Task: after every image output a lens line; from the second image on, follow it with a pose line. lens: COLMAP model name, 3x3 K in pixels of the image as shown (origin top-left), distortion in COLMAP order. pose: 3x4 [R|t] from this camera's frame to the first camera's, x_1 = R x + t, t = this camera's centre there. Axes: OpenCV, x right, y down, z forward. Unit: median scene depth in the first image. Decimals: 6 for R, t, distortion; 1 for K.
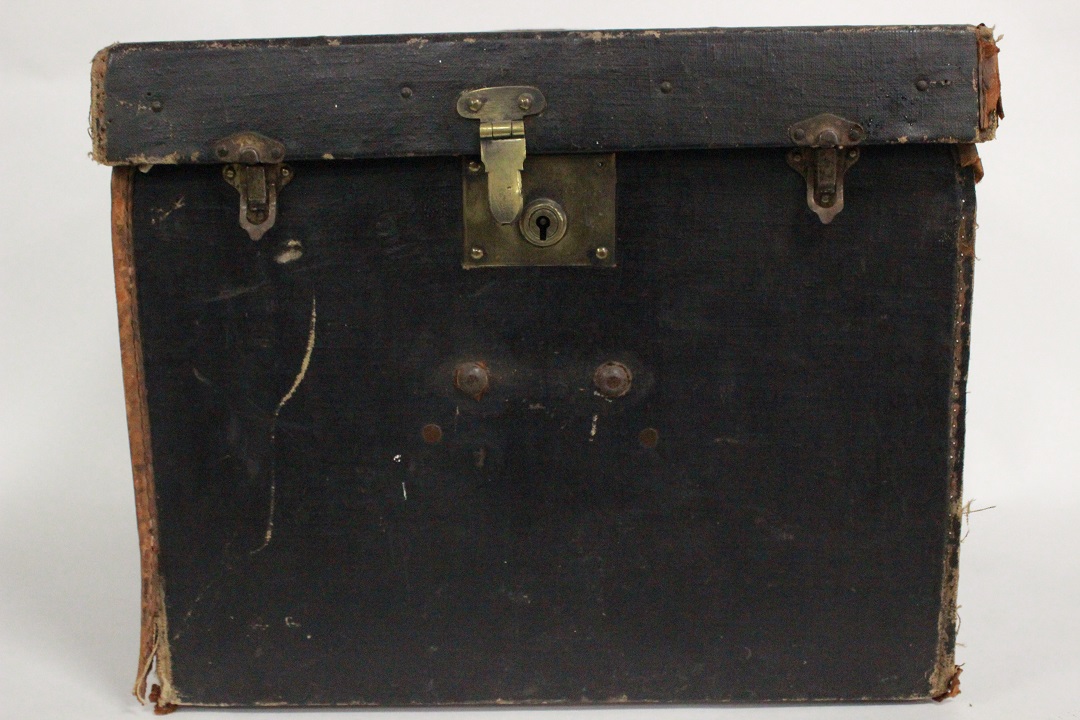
lens RADIAL K [[1277.6, 0, 513.3], [0, 1277.6, 360.2], [0, 0, 1]] dist [-0.067723, 0.000000]
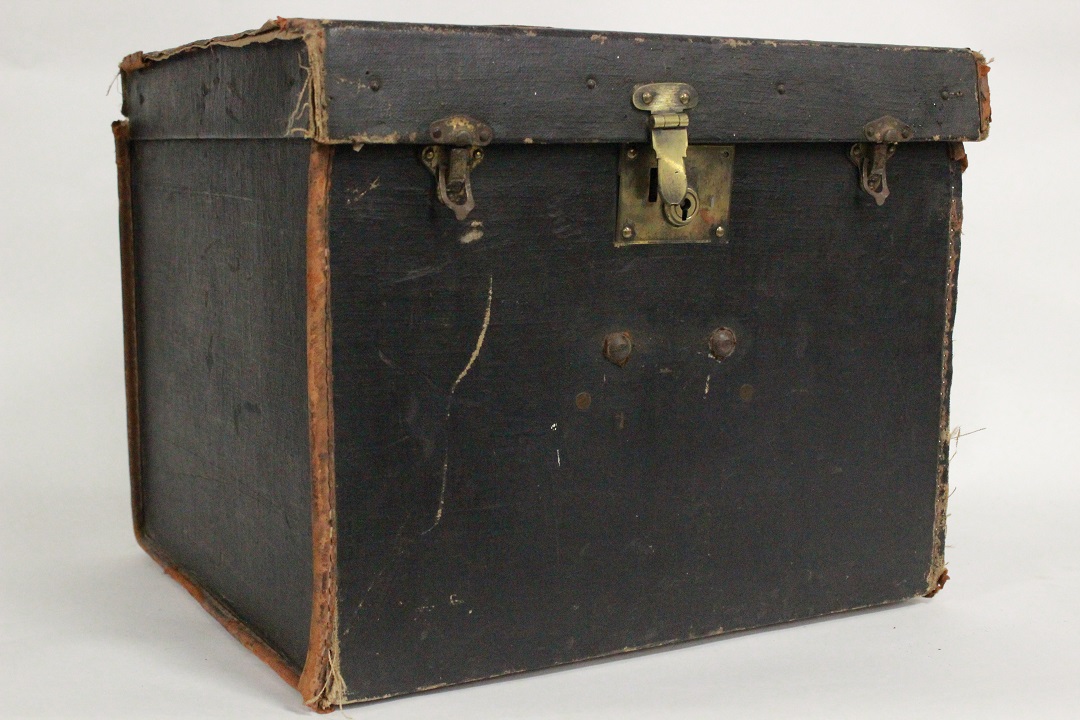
lens RADIAL K [[1493.8, 0, 530.5], [0, 1493.8, 357.9], [0, 0, 1]] dist [-0.035294, 0.000000]
pose [[0.864956, -0.048365, 0.499512, -0.746649], [0.063055, 0.997931, -0.012561, 0.035167], [-0.497871, 0.042362, 0.866216, -0.068151]]
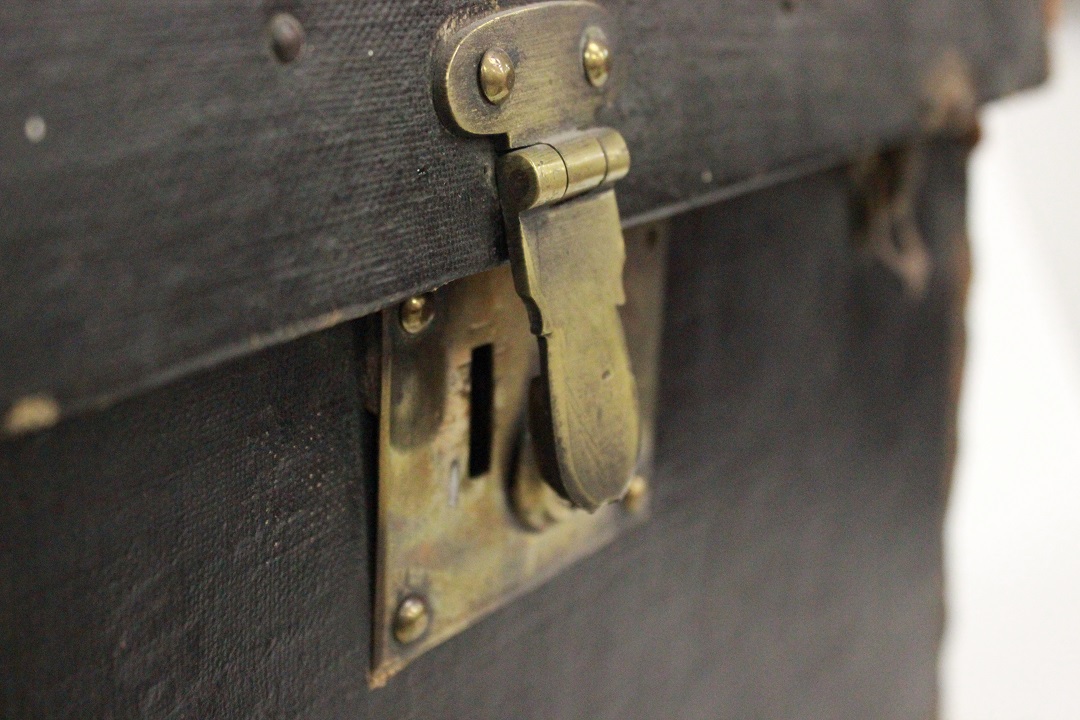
lens RADIAL K [[1568.2, 0, 540.9], [0, 1568.2, 362.9], [0, 0, 1]] dist [-0.025582, 0.000000]
pose [[0.512057, -0.209357, 0.833047, -0.279373], [0.161796, 0.975990, 0.145829, -0.180650], [-0.843576, 0.060111, 0.533636, 0.793623]]
